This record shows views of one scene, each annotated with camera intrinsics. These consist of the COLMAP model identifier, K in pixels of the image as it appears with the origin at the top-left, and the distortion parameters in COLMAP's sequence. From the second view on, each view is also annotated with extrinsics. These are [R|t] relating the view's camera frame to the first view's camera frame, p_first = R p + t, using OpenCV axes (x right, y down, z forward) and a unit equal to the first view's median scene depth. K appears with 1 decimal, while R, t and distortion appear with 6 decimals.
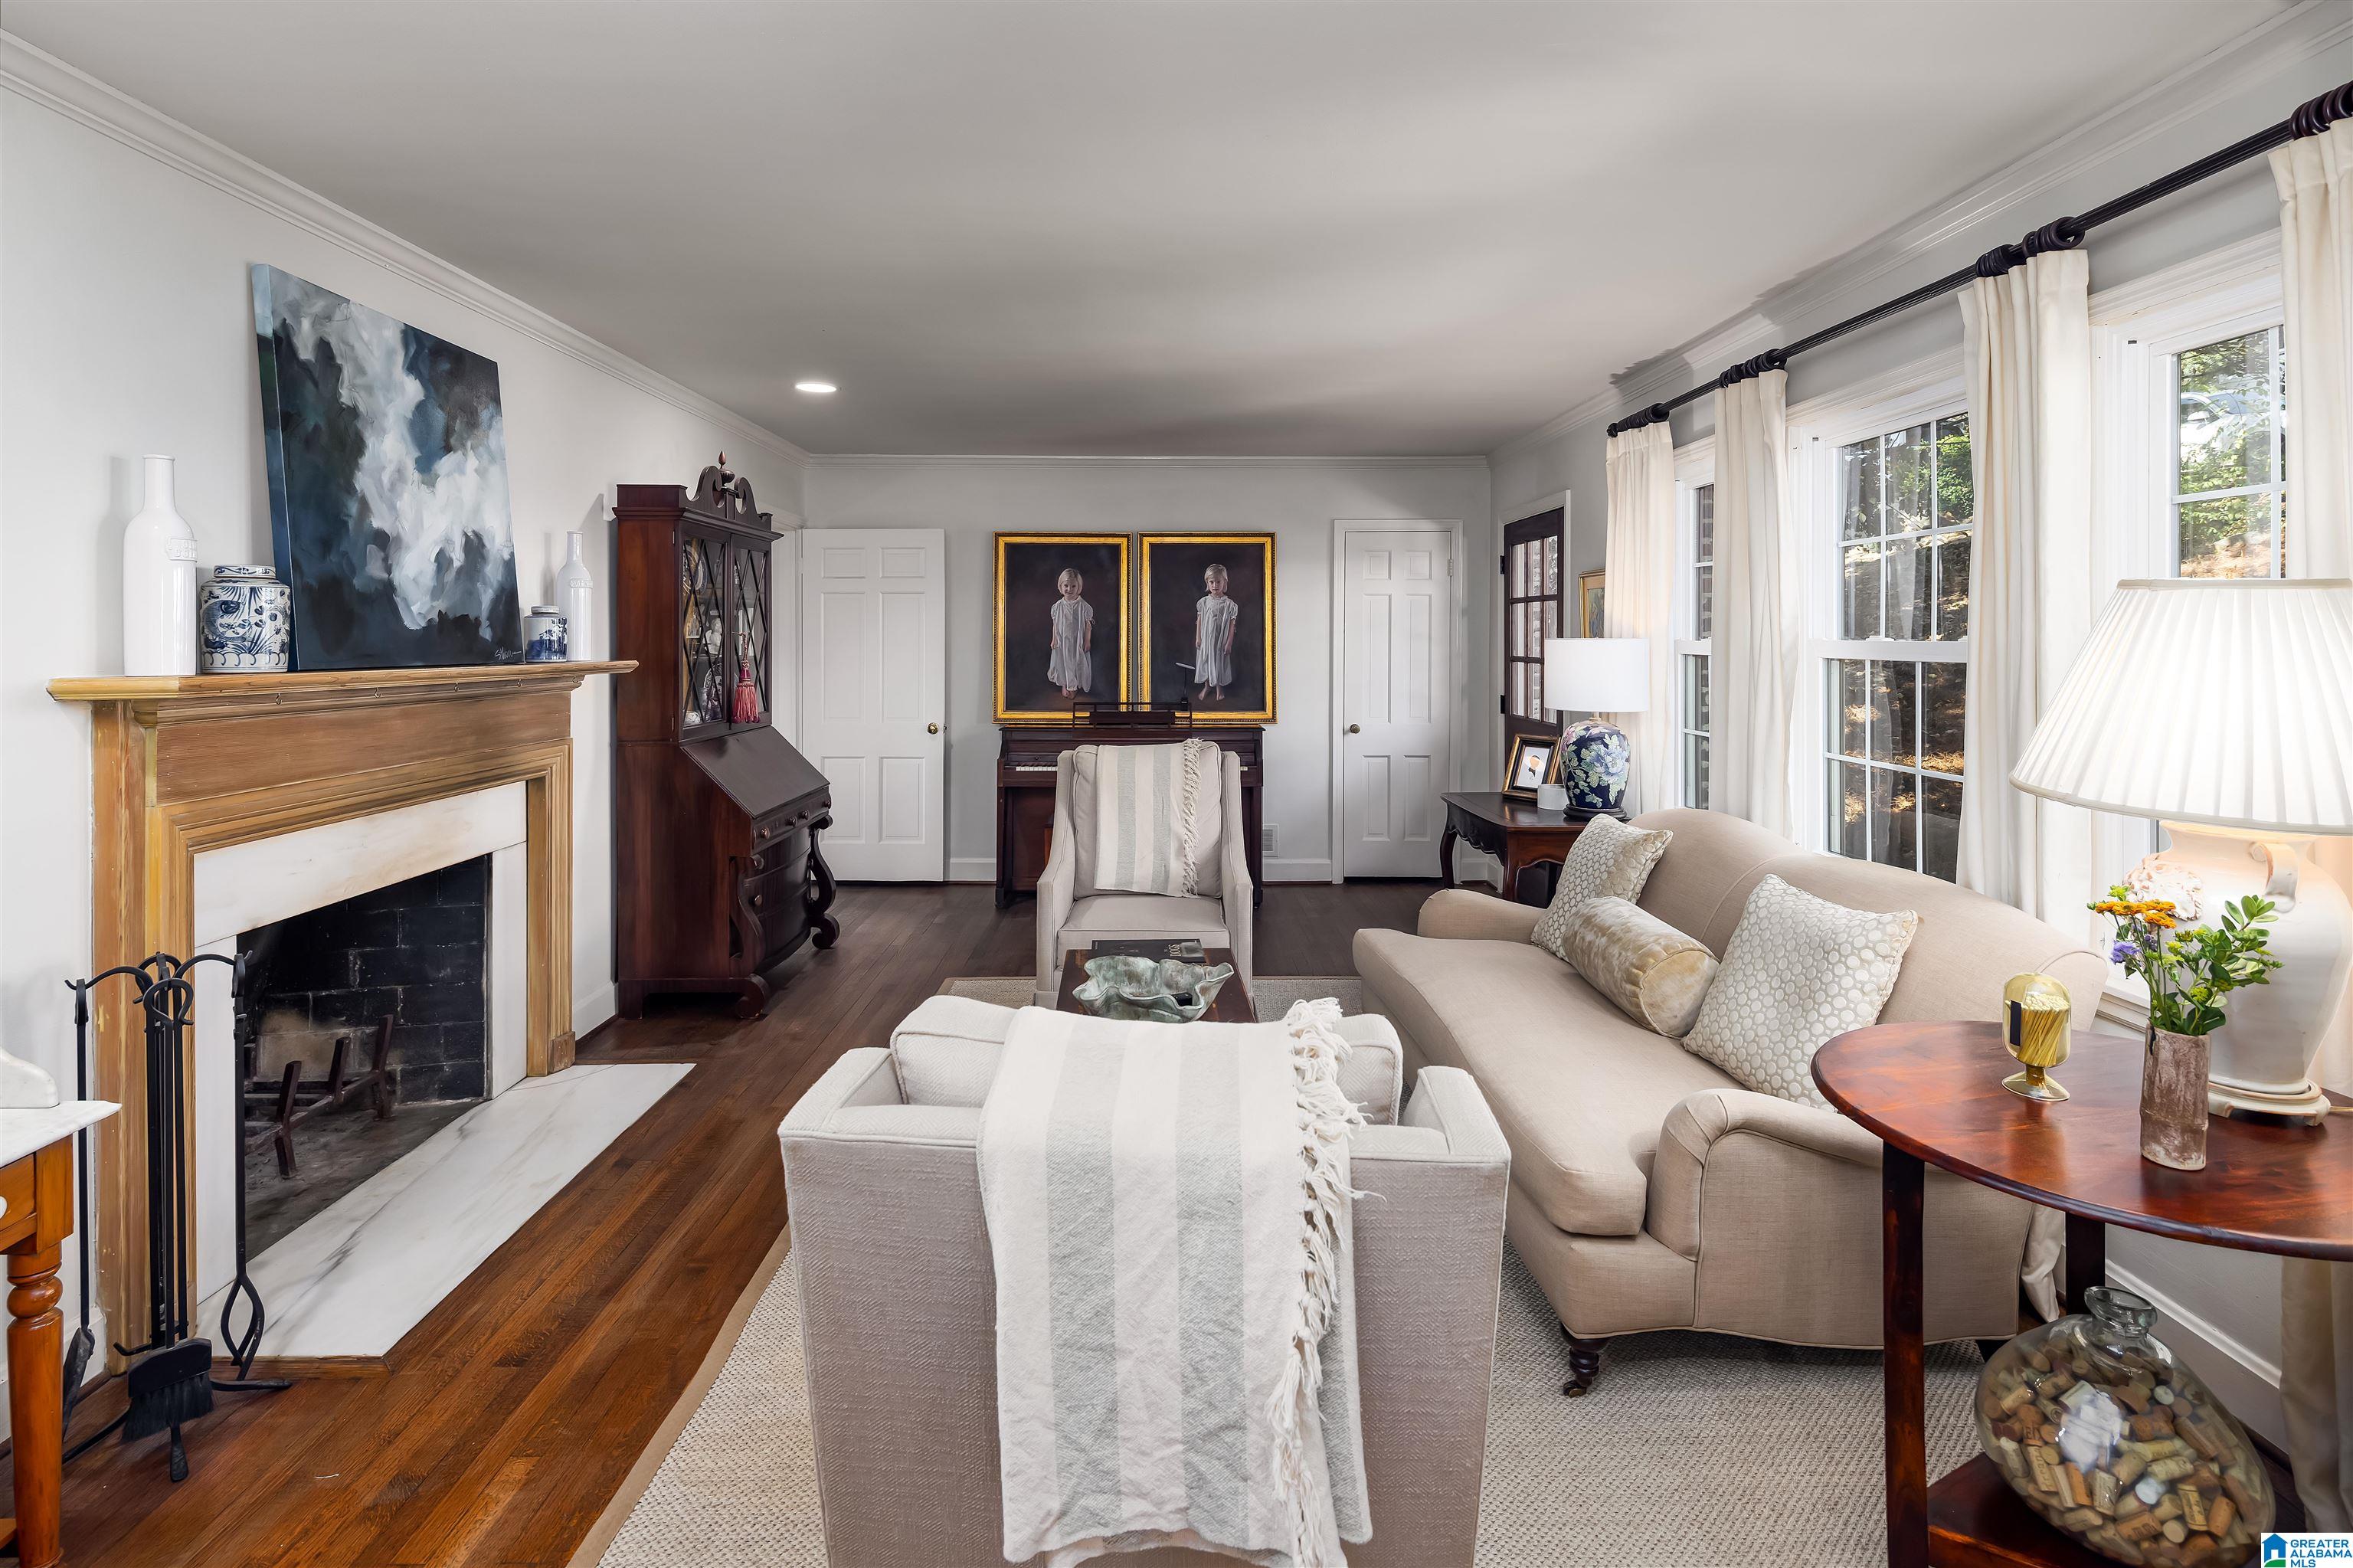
lens RADIAL K [[1169.1, 0, 1147.0], [0, 1169.1, 646.7], [0, 0, 1]] dist [0.000595, 0.000185]
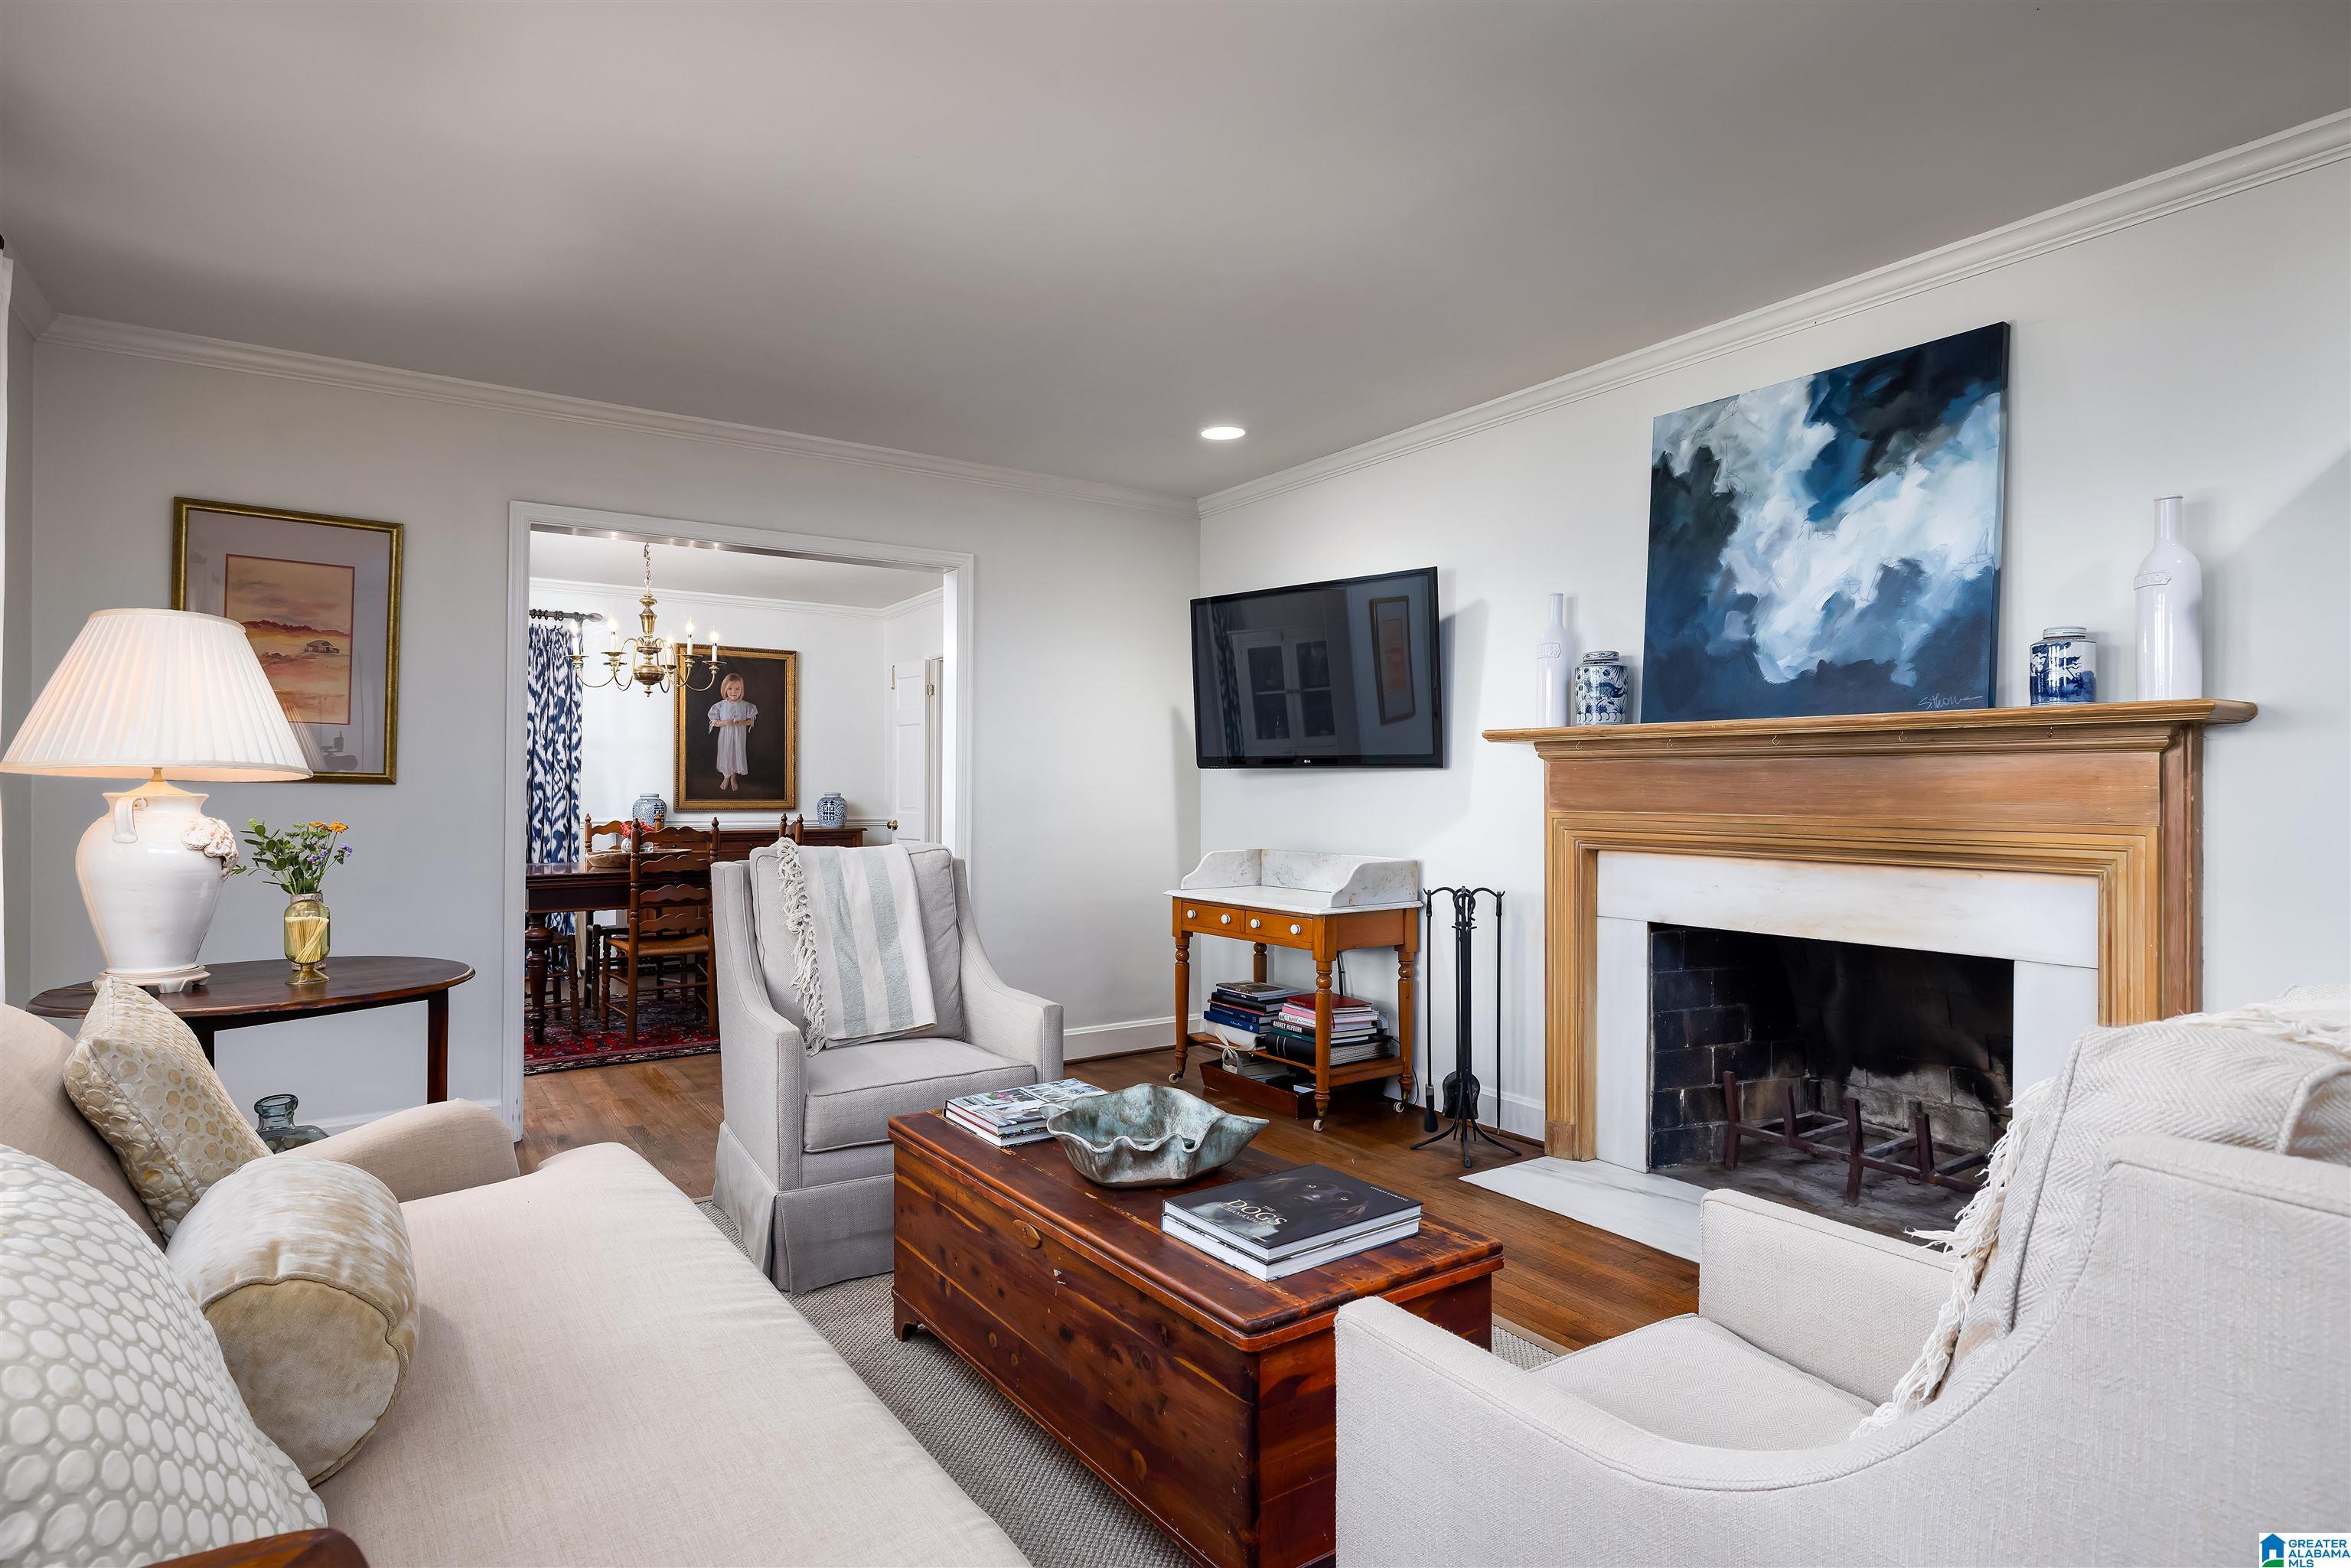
lens RADIAL K [[1207.7, 0, 1174.6], [0, 1207.7, 777.1], [0, 0, 1]] dist [-0.000443, -0.000069]
pose [[-0.821569, -0.004281, -0.570093, 0.317899], [-0.005346, 0.999986, 0.000194, 0.054849], [0.570084, 0.003207, -0.821580, 1.243000]]
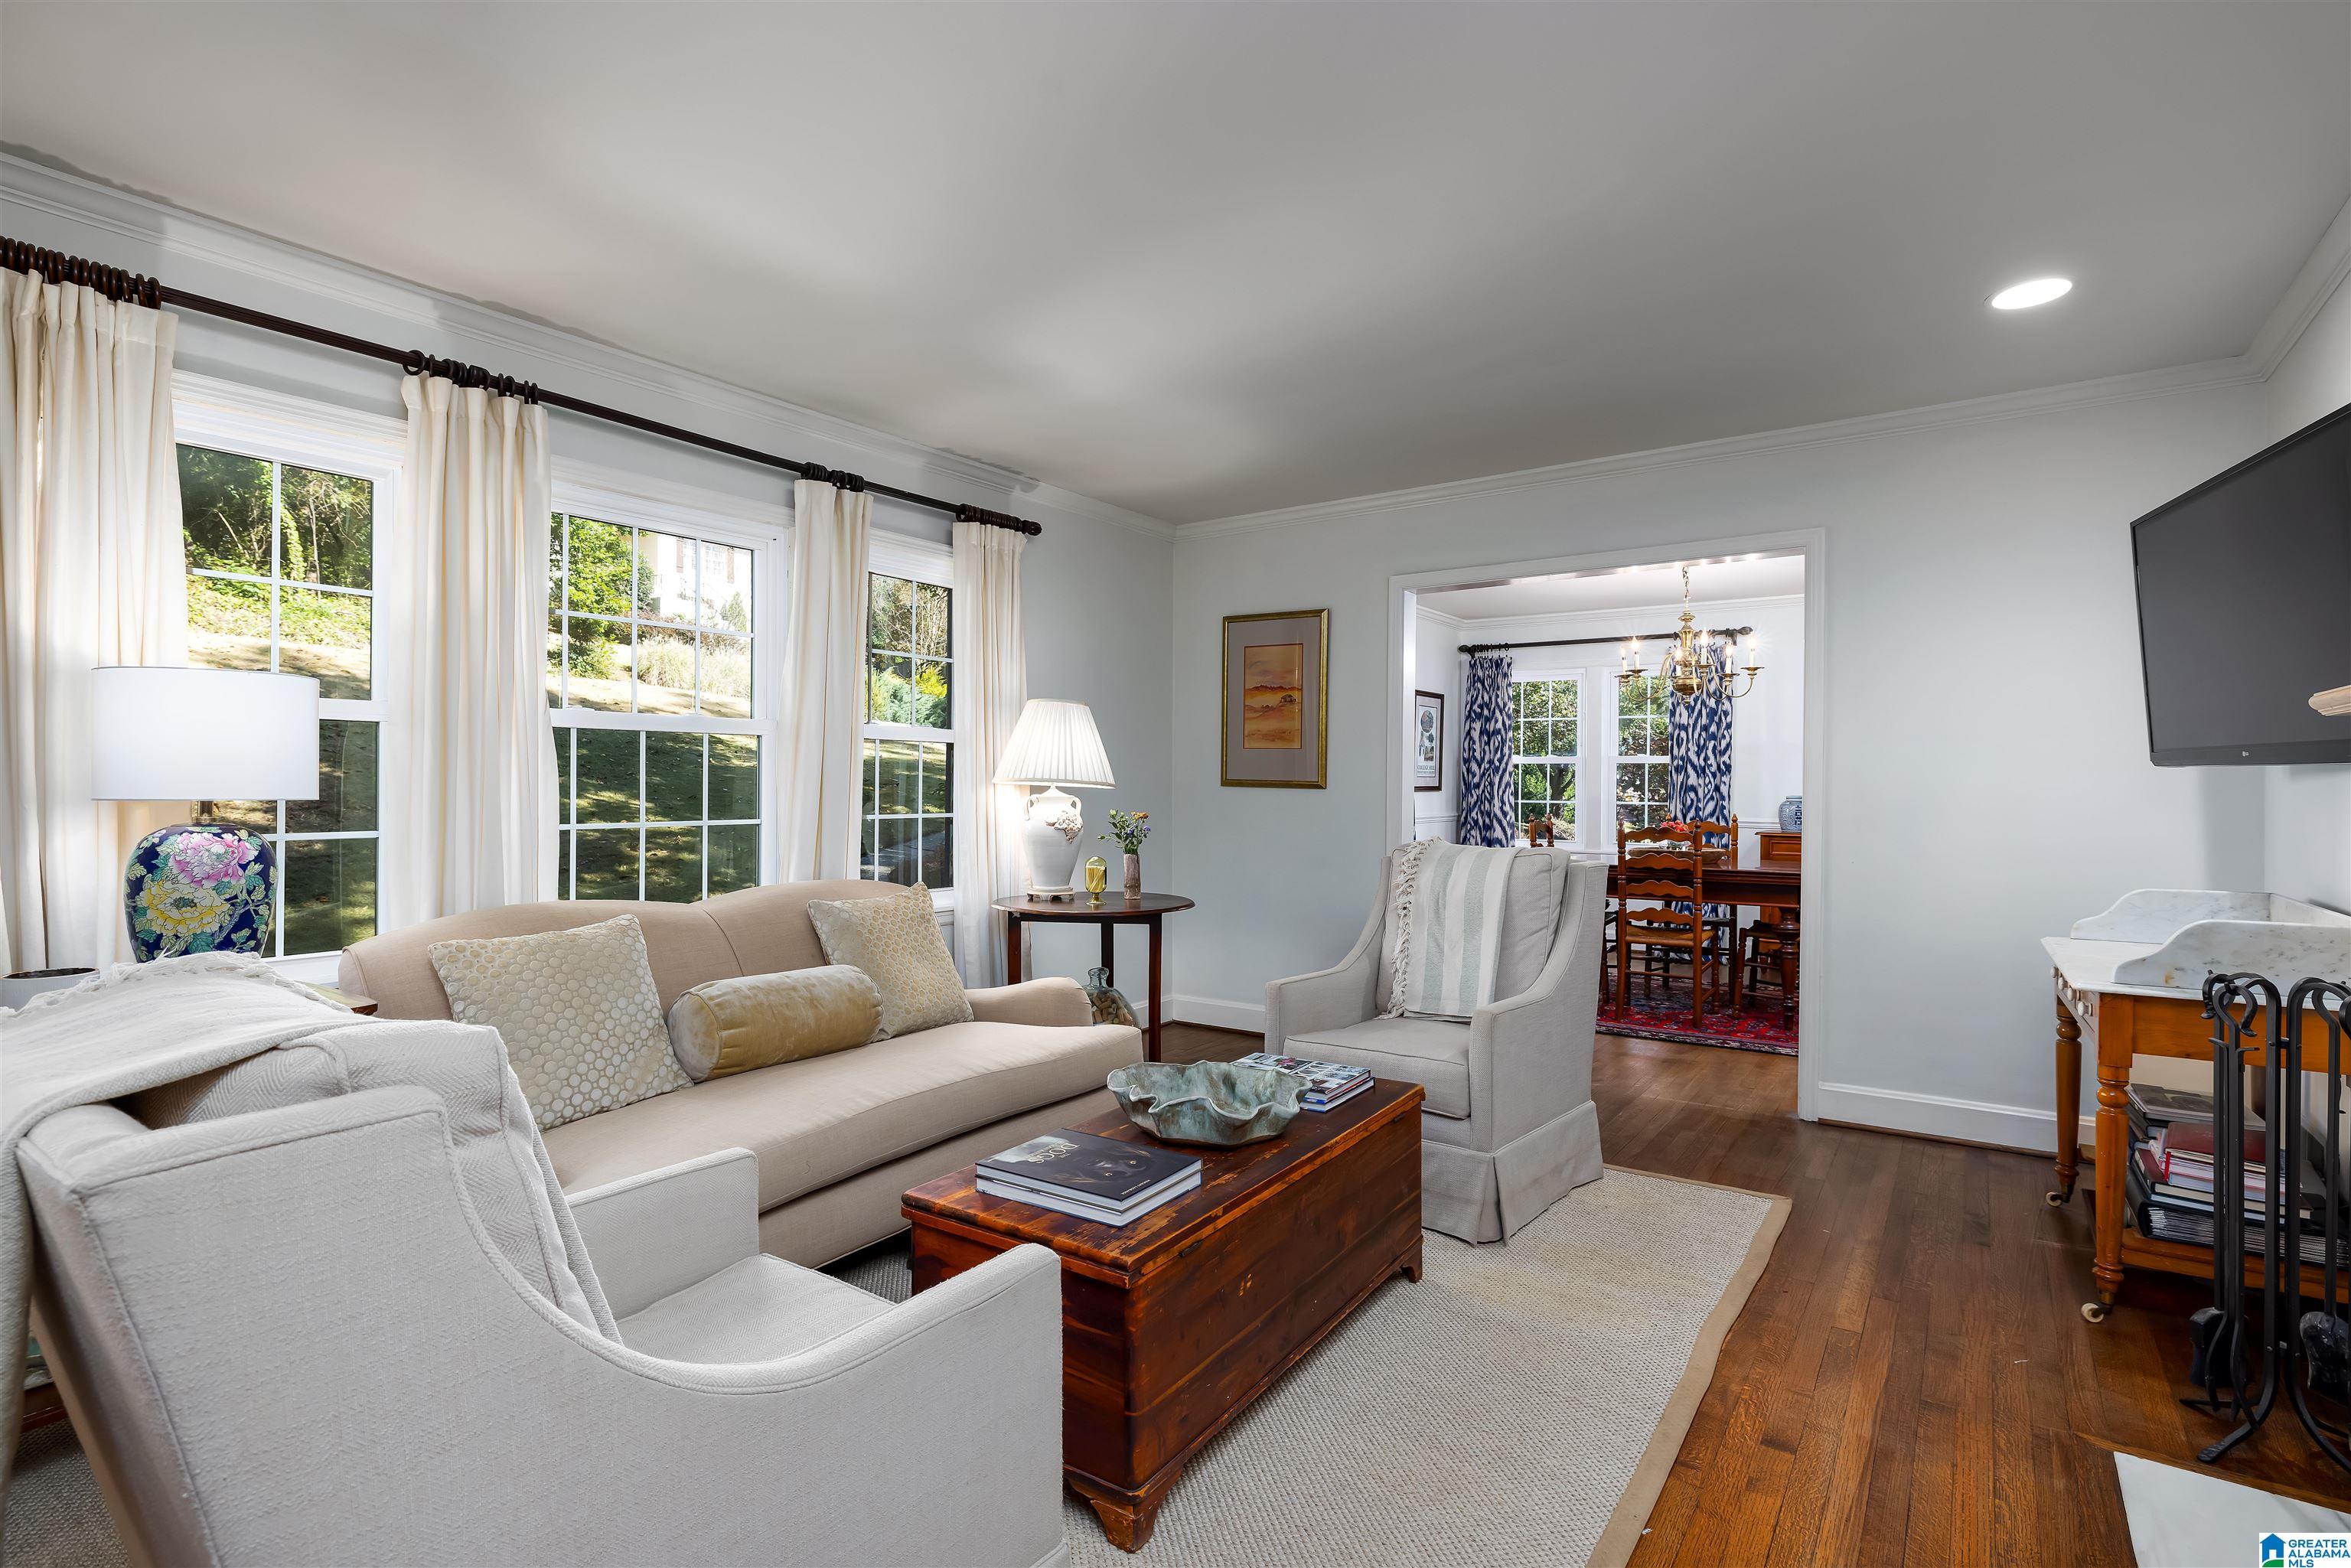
lens RADIAL K [[1125.3, 0, 1175.5], [0, 1125.3, 784.0], [0, 0, 1]] dist [-0.005726, -0.000310]
pose [[-0.823701, 0.000394, 0.567025, -0.329037], [0.005239, 0.999962, 0.006916, 0.048860], [-0.567001, 0.008668, -0.823672, 1.273627]]
